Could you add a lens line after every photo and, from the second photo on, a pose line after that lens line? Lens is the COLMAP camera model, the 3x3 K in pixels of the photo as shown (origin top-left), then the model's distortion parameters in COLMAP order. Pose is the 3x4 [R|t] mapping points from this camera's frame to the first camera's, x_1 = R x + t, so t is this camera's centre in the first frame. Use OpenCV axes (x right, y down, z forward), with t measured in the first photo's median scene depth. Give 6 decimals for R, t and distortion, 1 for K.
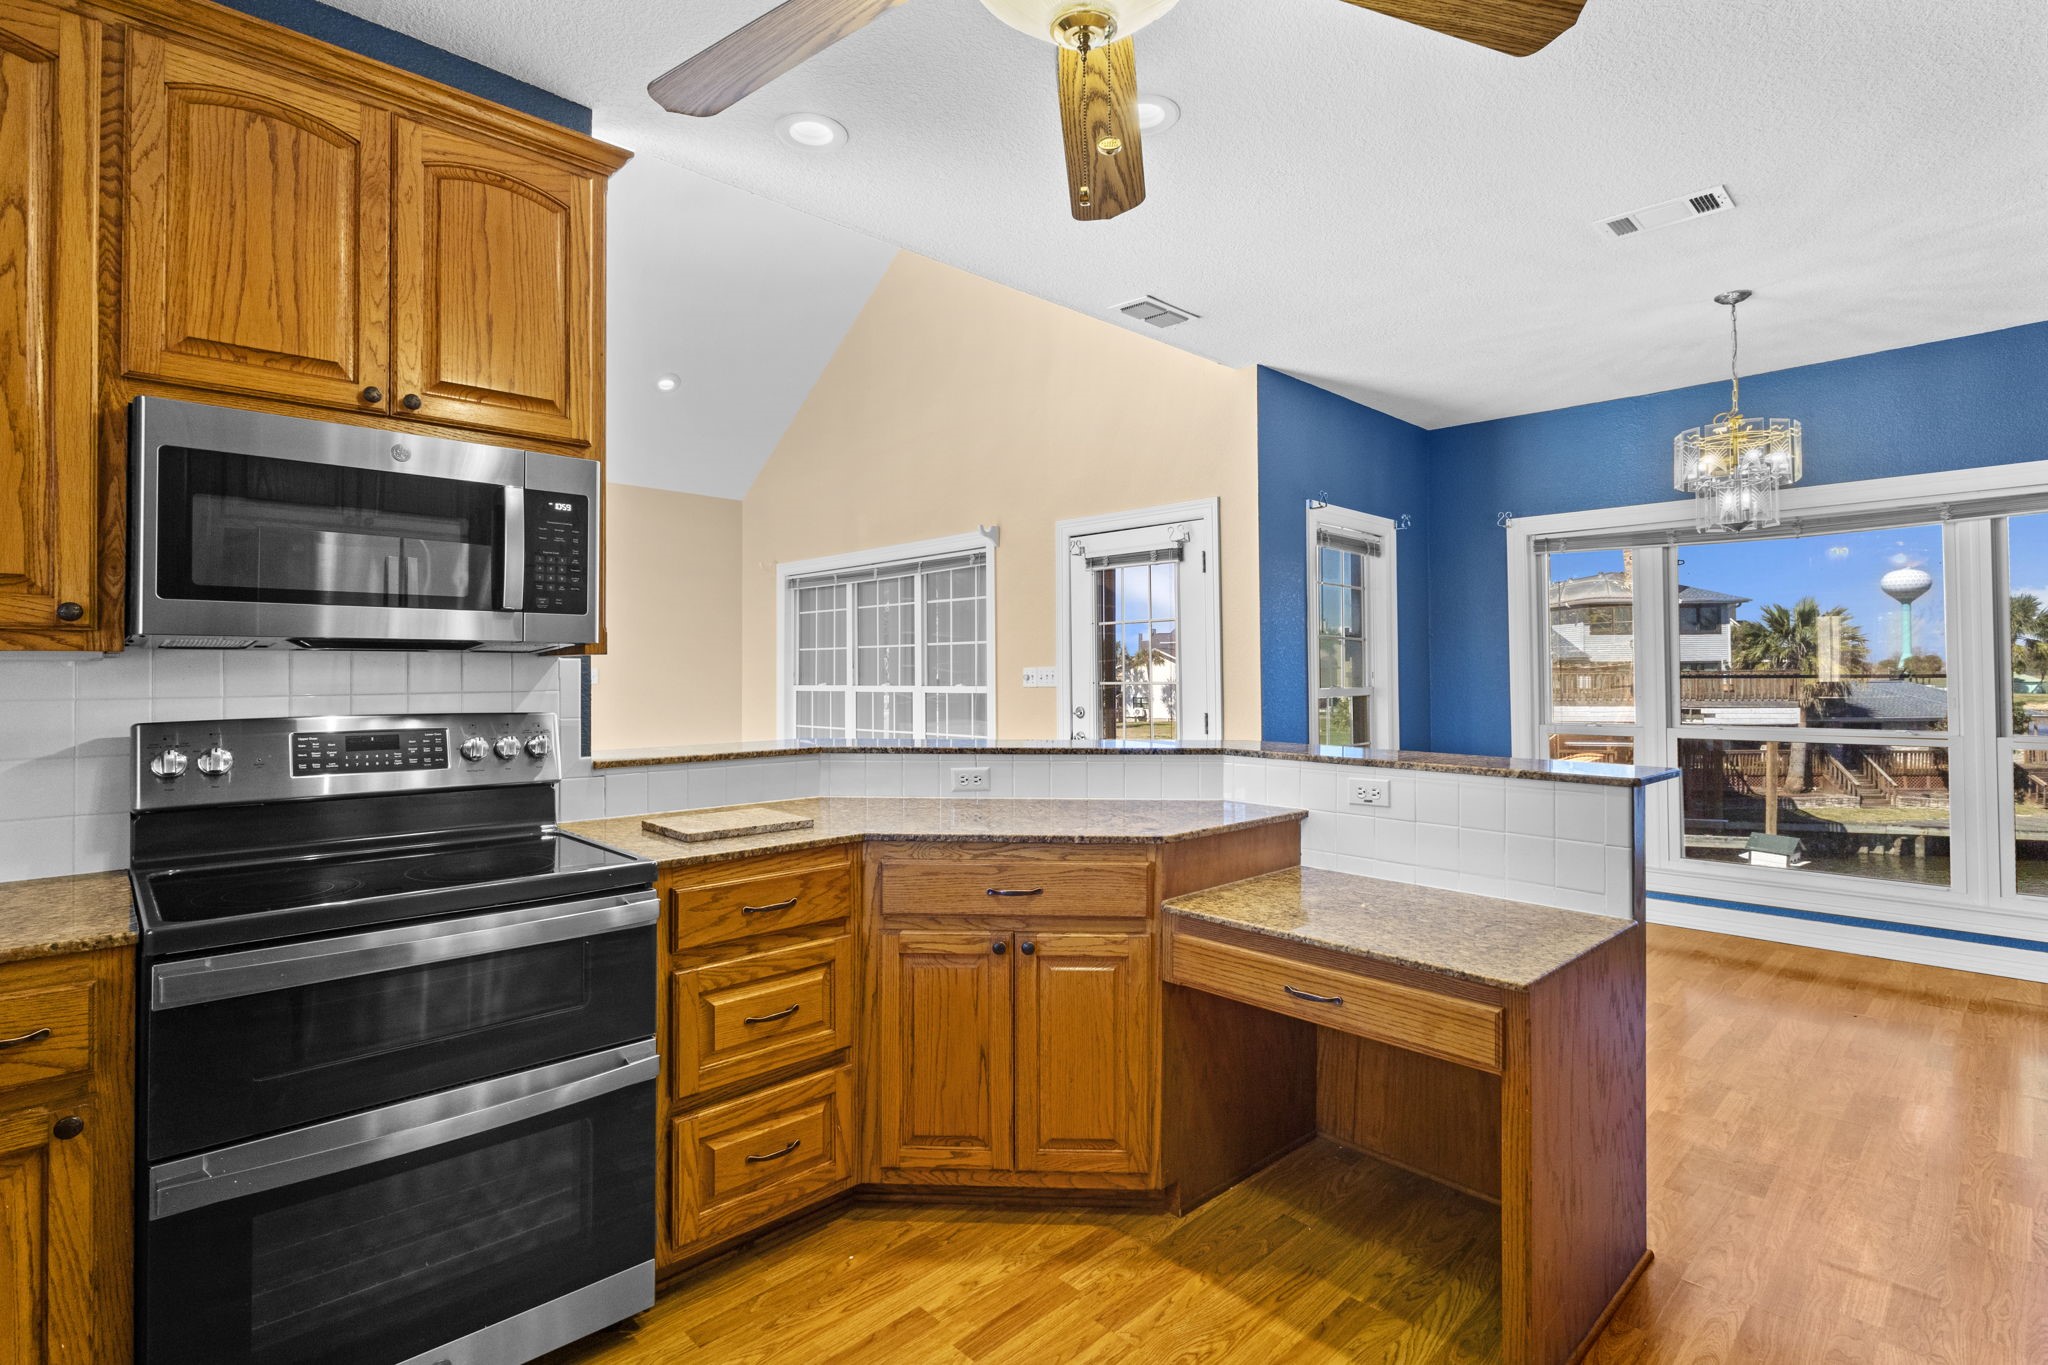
lens RADIAL K [[989.6, 0, 1024.4], [0, 989.6, 657.3], [0, 0, 1]] dist [-0.001389, -0.000115]
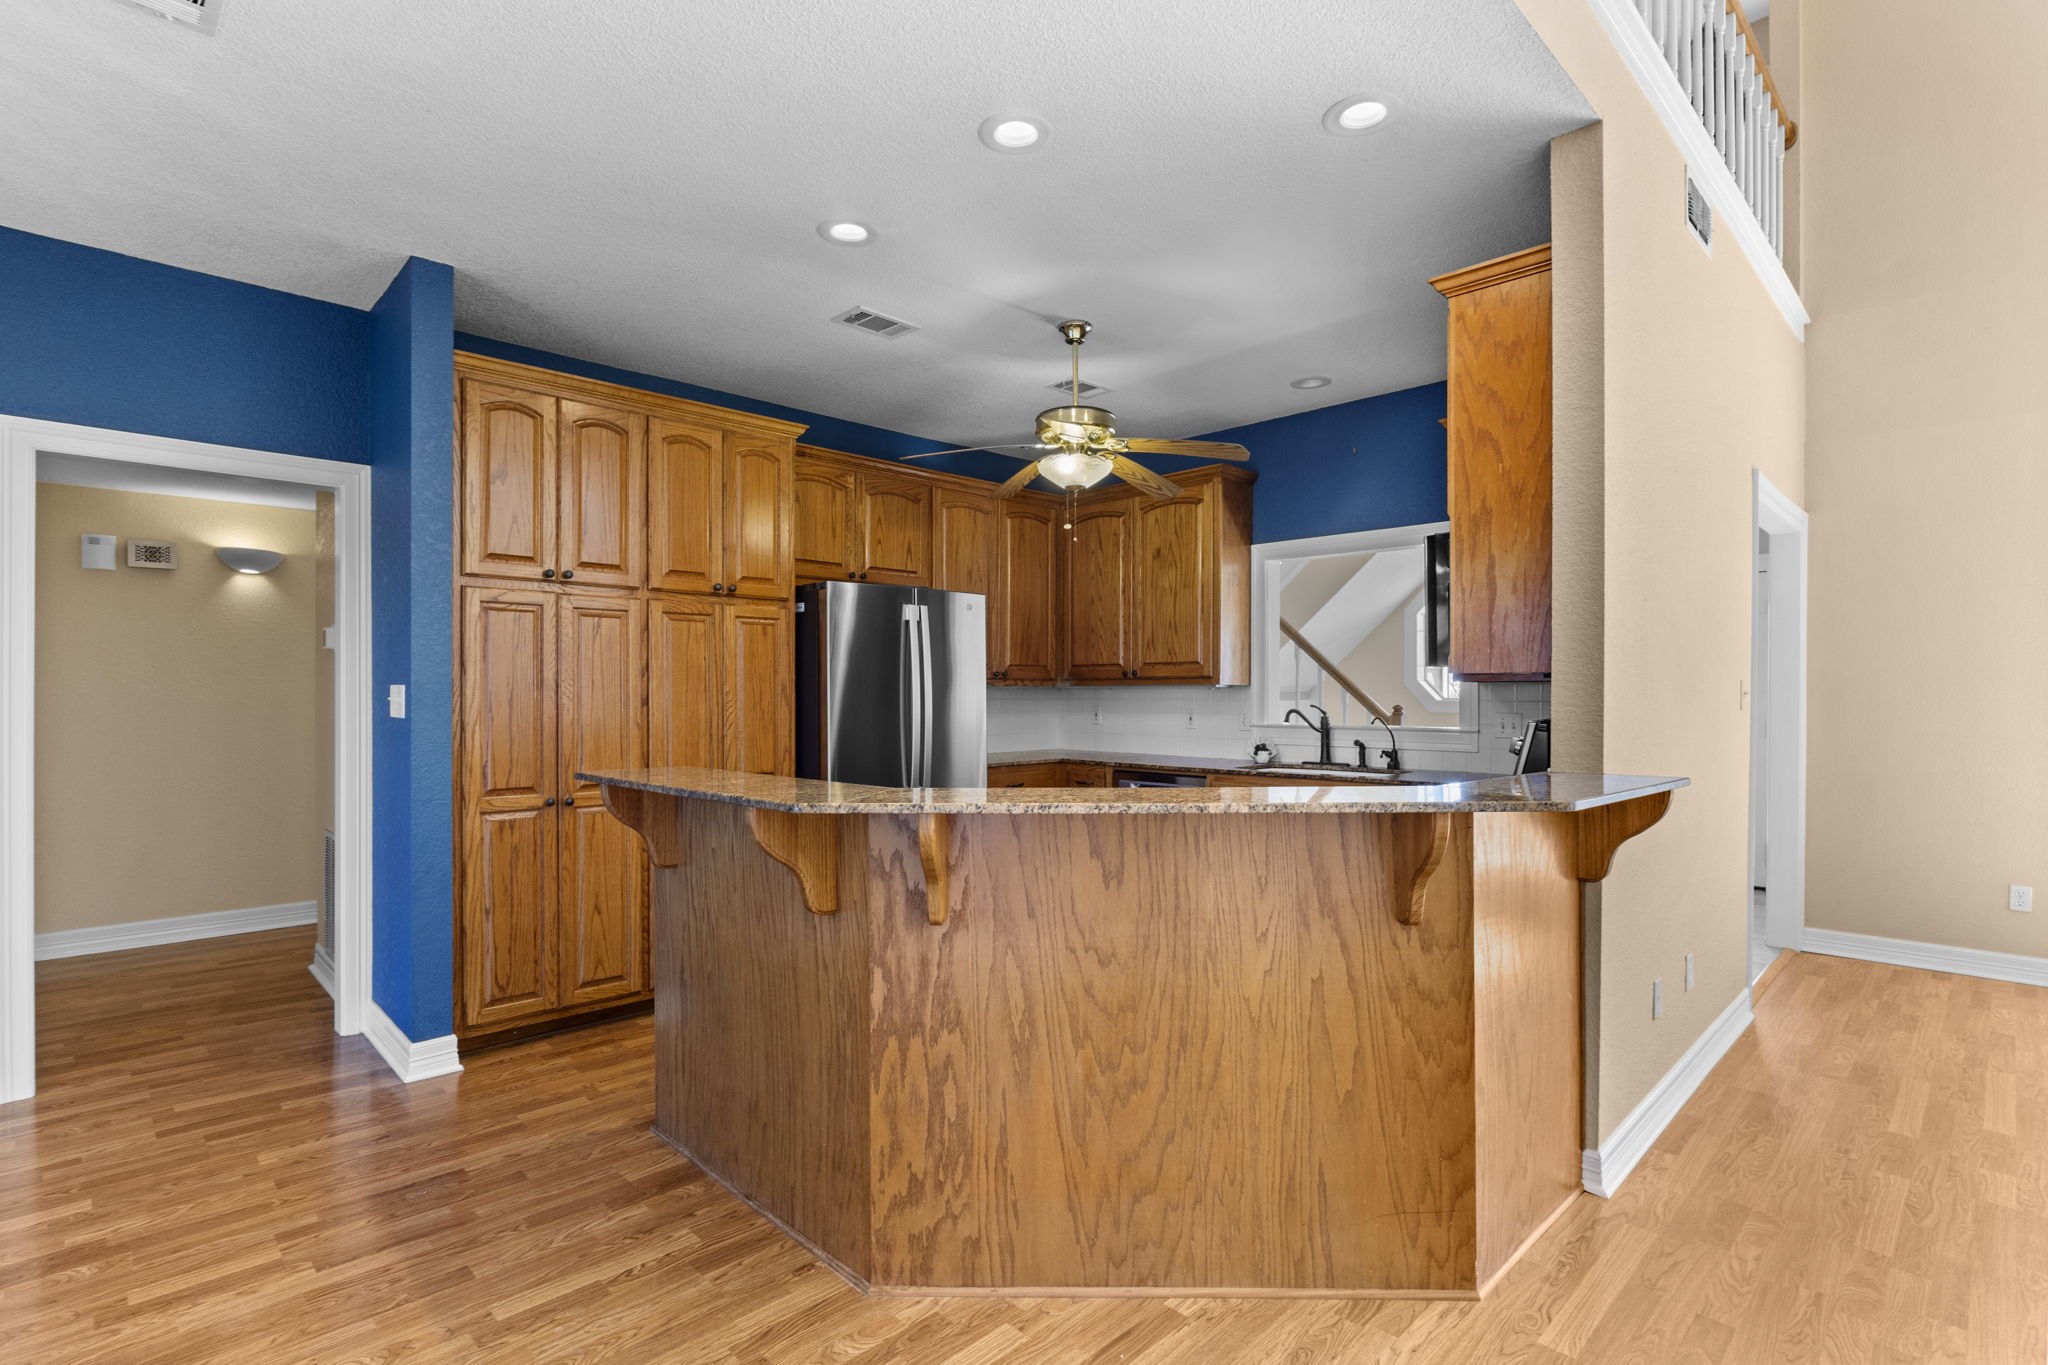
lens RADIAL K [[979.9, 0, 1023.2], [0, 979.9, 695.7], [0, 0, 1]] dist [-0.011389, 0.000334]
pose [[-0.999979, 0.002369, -0.005991, 0.066946], [0.002438, 0.999932, -0.011413, 0.018650], [0.005963, -0.011427, -0.999917, 1.075522]]
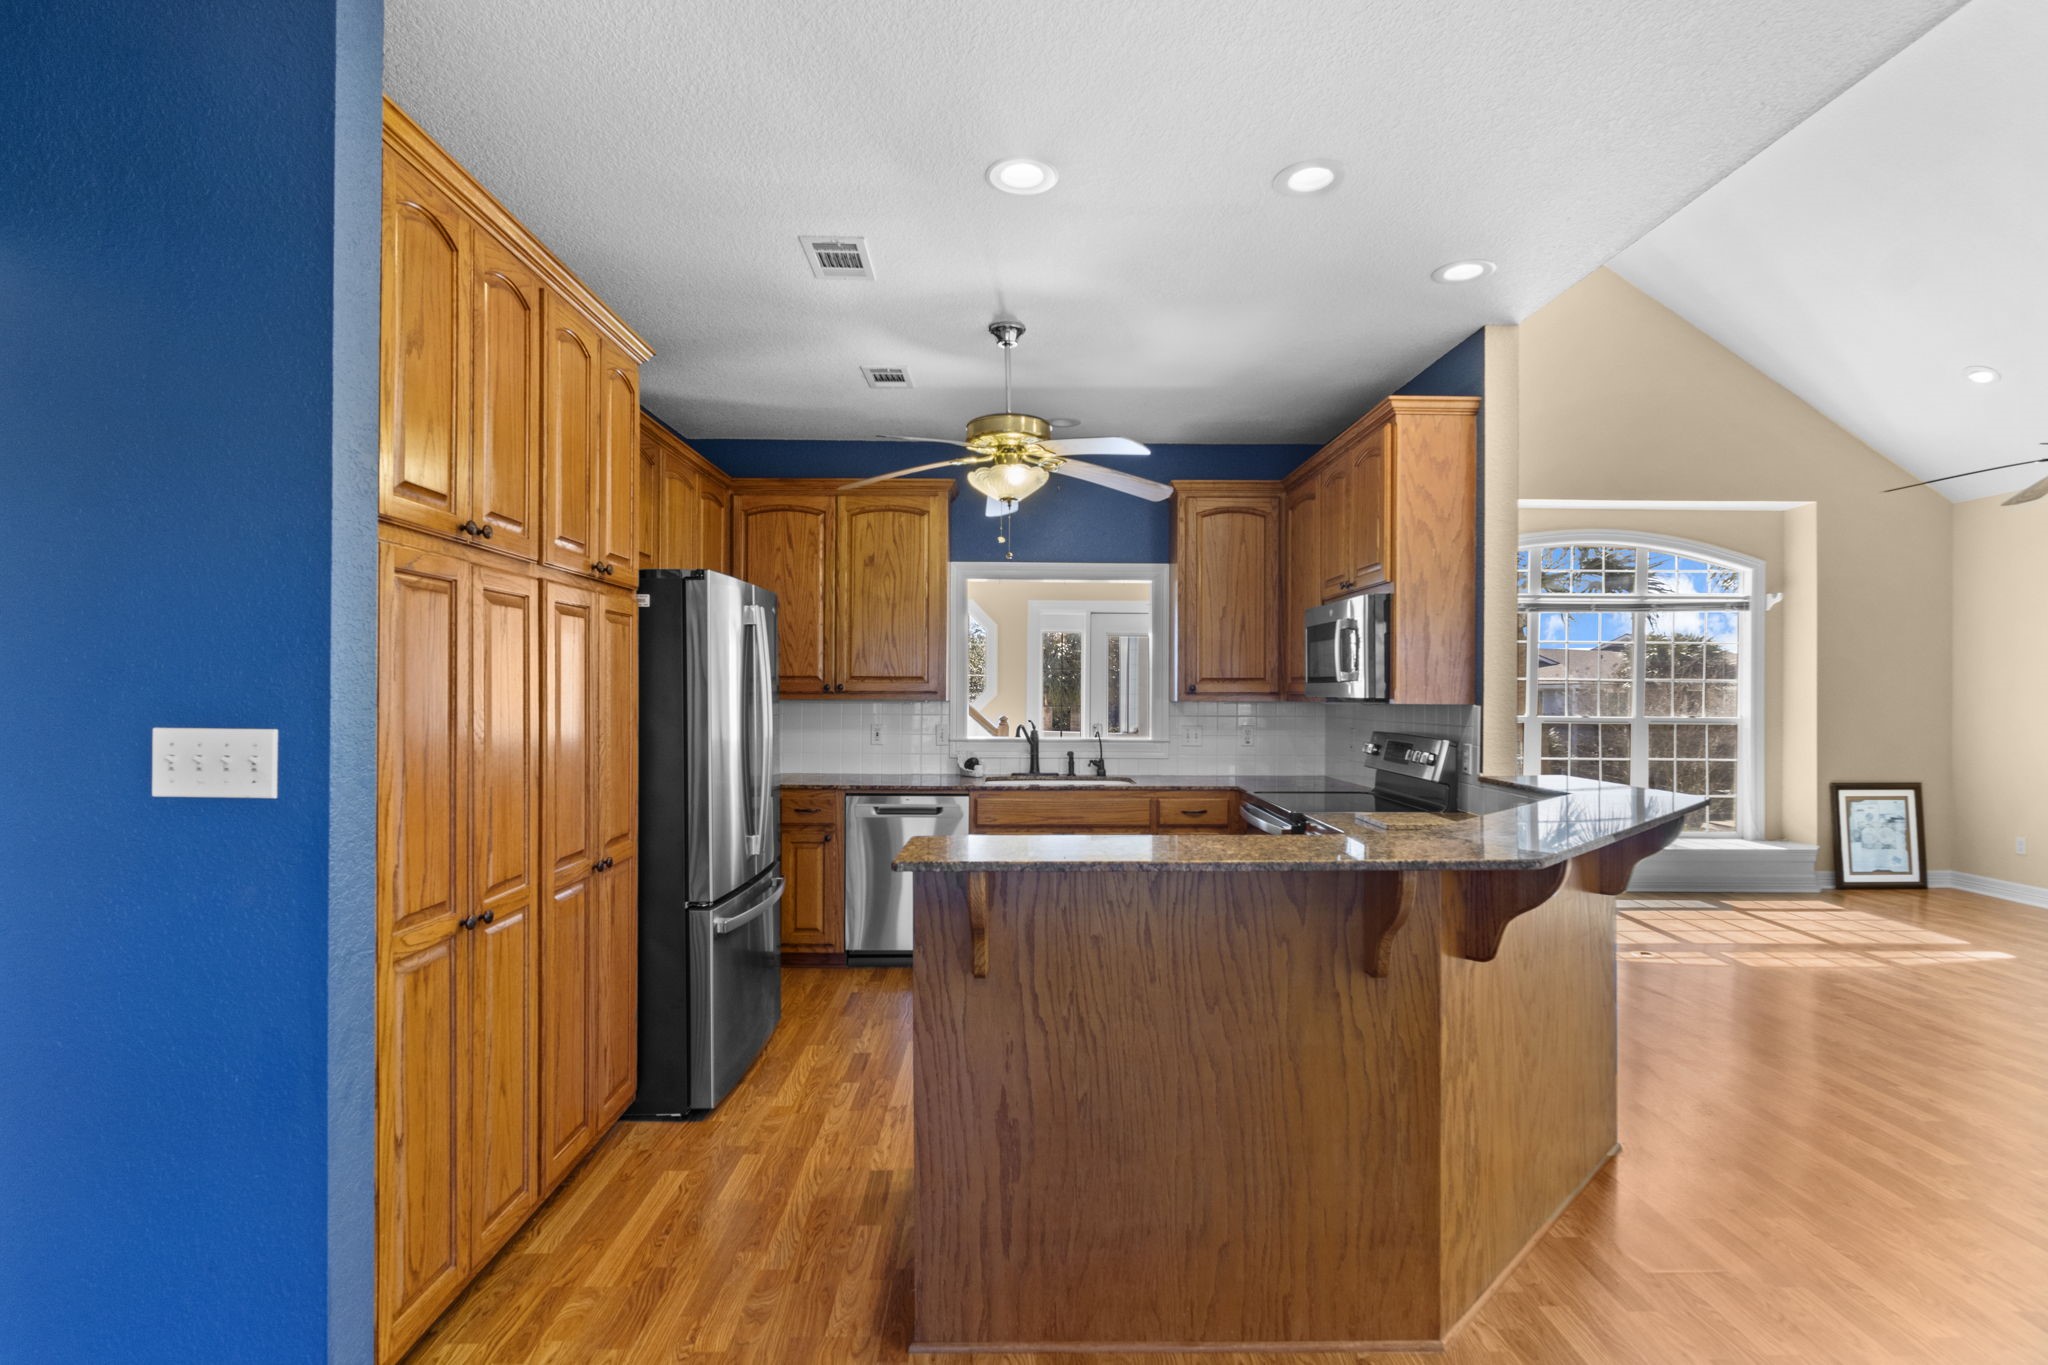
lens RADIAL K [[988.0, 0, 1020.2], [0, 988.0, 691.9], [0, 0, 1]] dist [-0.006531, 0.000691]
pose [[-0.686628, -0.000561, -0.727009, 0.578546], [0.006193, 0.999959, -0.006621, -0.007240], [0.726983, -0.009049, -0.686596, 0.800488]]
